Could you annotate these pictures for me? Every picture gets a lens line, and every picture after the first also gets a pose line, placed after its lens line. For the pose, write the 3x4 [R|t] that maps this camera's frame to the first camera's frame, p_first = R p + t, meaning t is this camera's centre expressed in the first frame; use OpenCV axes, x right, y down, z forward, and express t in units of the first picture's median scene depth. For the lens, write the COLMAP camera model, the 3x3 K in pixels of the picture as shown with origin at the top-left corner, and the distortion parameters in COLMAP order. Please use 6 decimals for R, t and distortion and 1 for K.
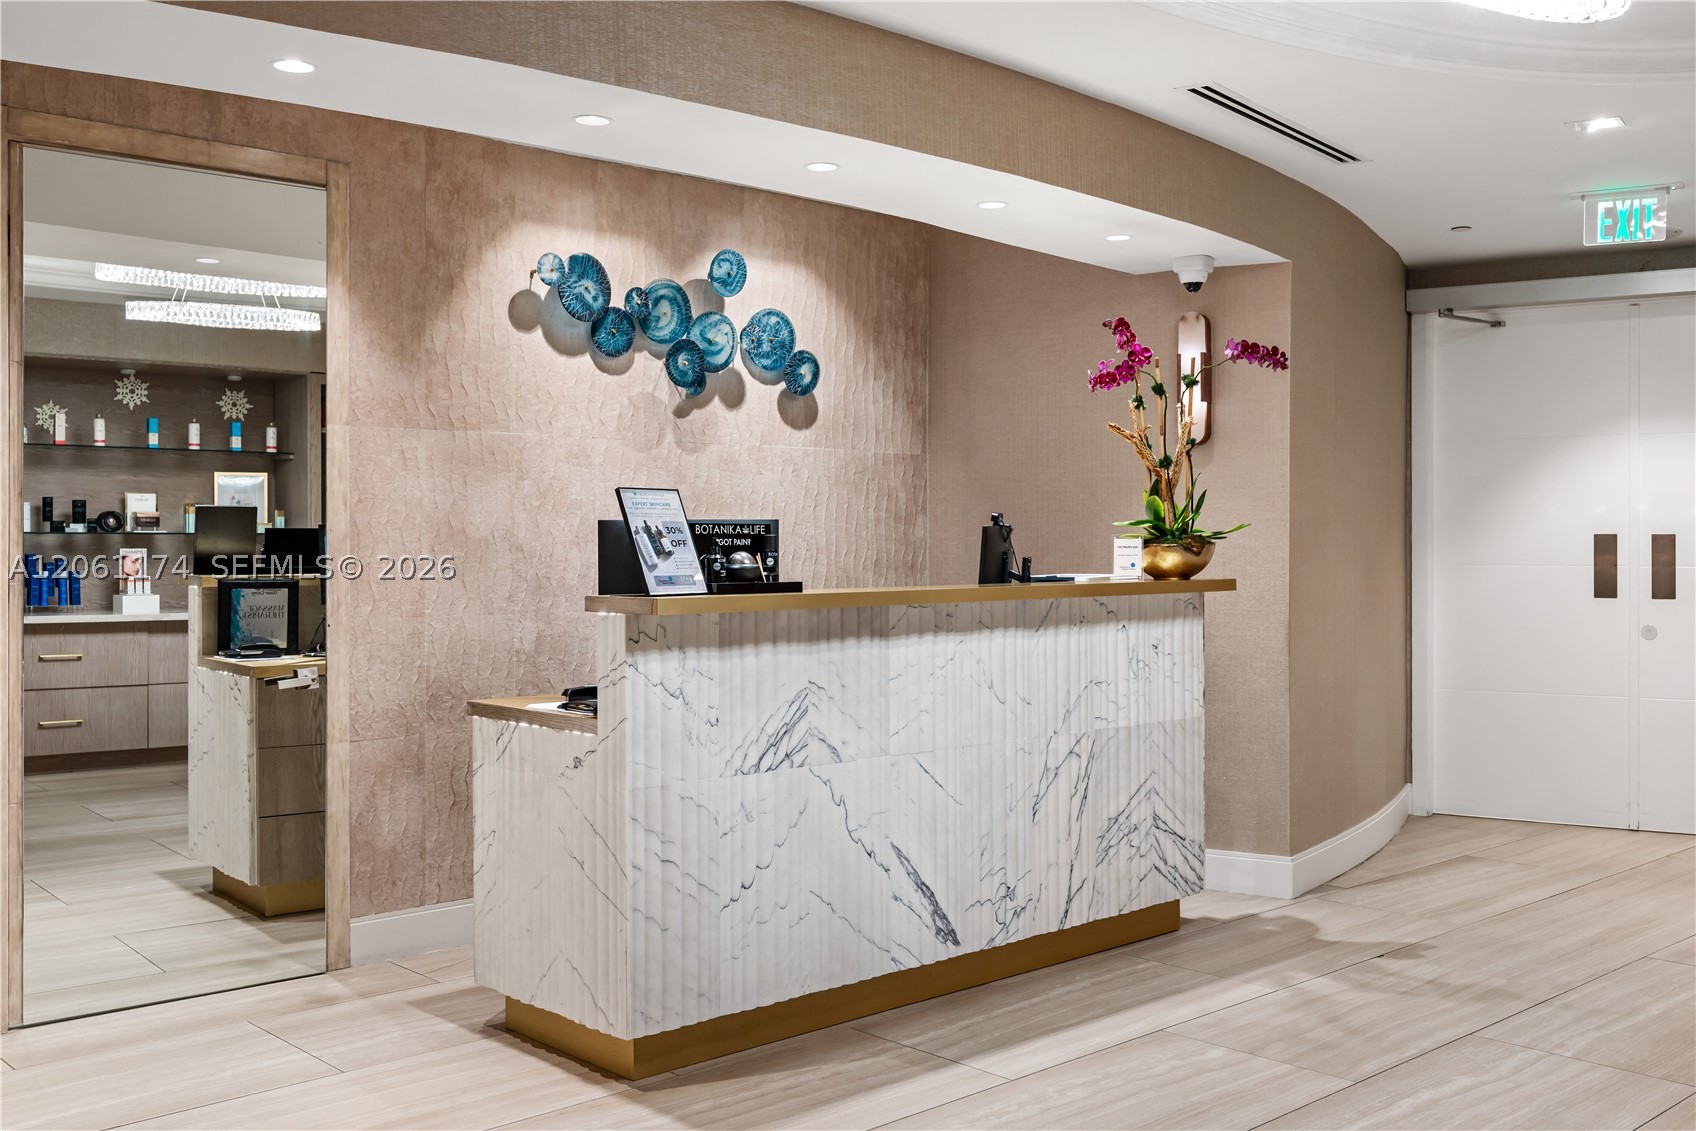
lens RADIAL K [[1627.3, 0, 847.4], [0, 1627.3, 557.3], [0, 0, 1]] dist [-0.007098, 0.000000]
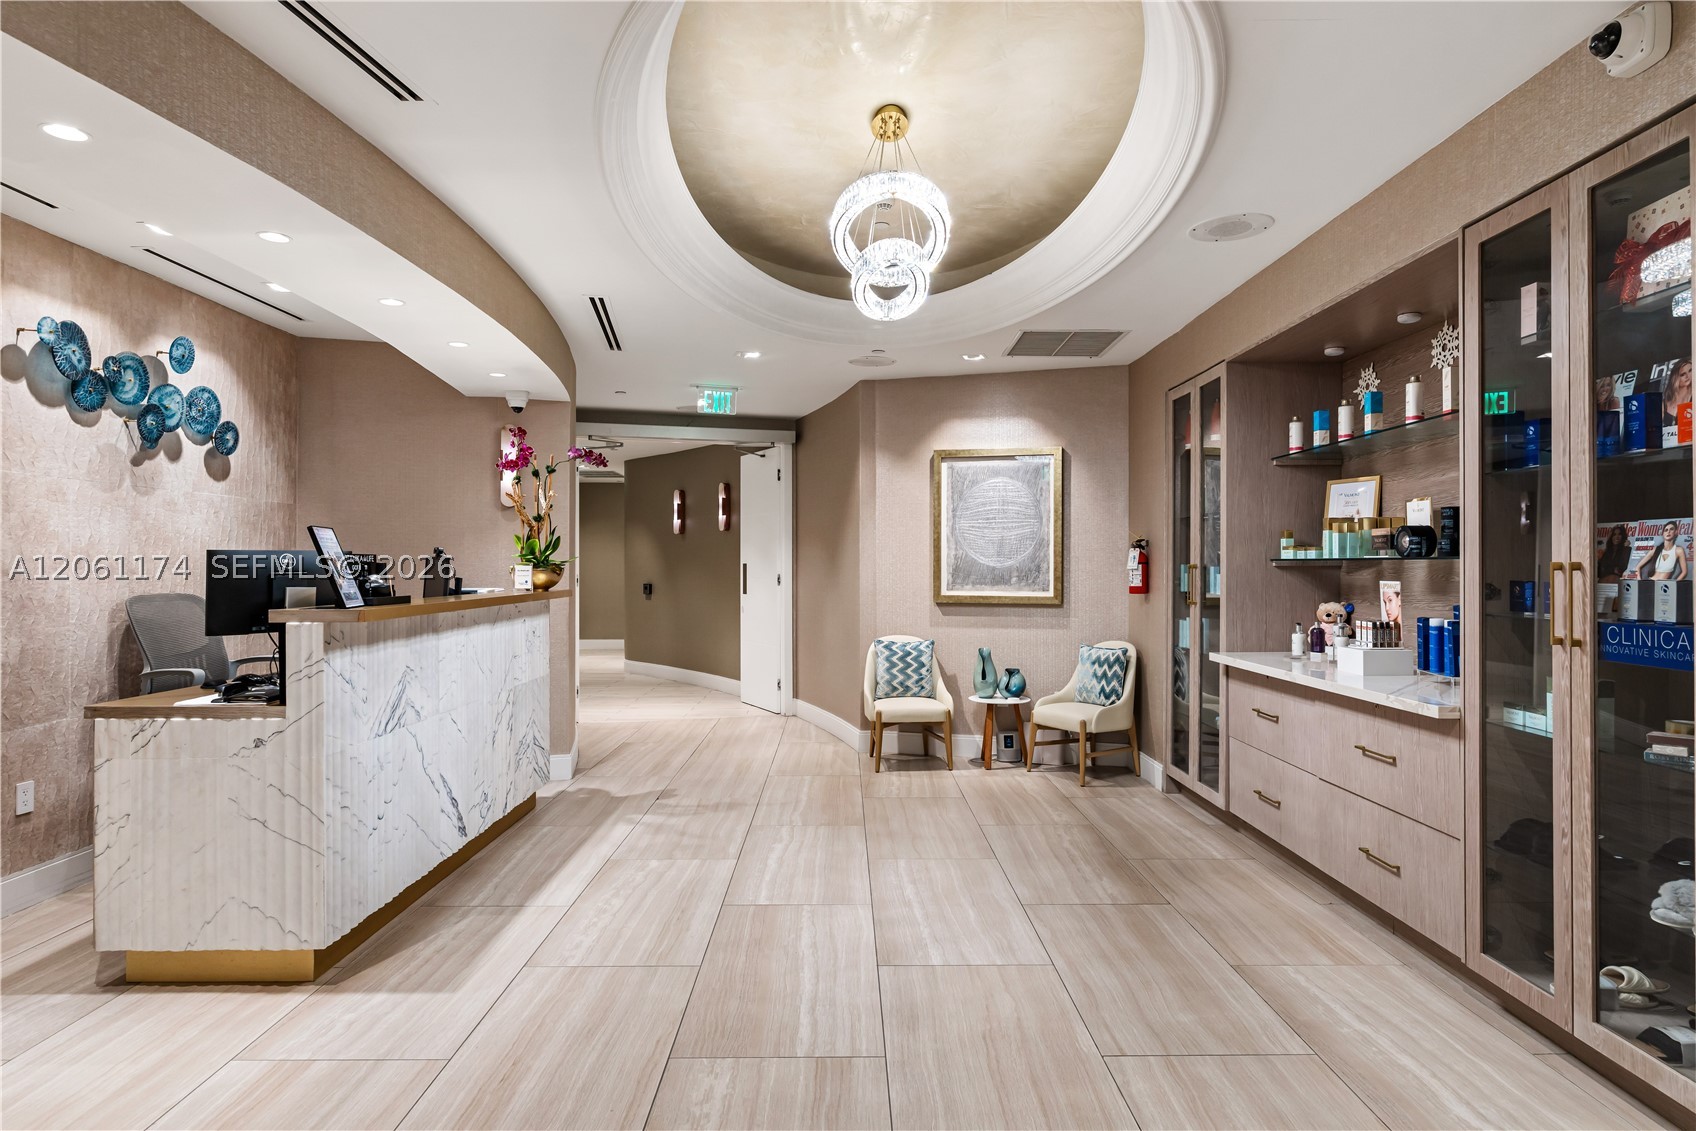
lens RADIAL K [[978.0, 0, 852.2], [0, 978.0, 570.3], [0, 0, 1]] dist [-0.004649, 0.002244]
pose [[0.669971, -0.001336, 0.742386, -0.306349], [0.005909, 0.999976, -0.003532, -0.001379], [-0.742364, 0.006753, 0.669963, 0.110714]]
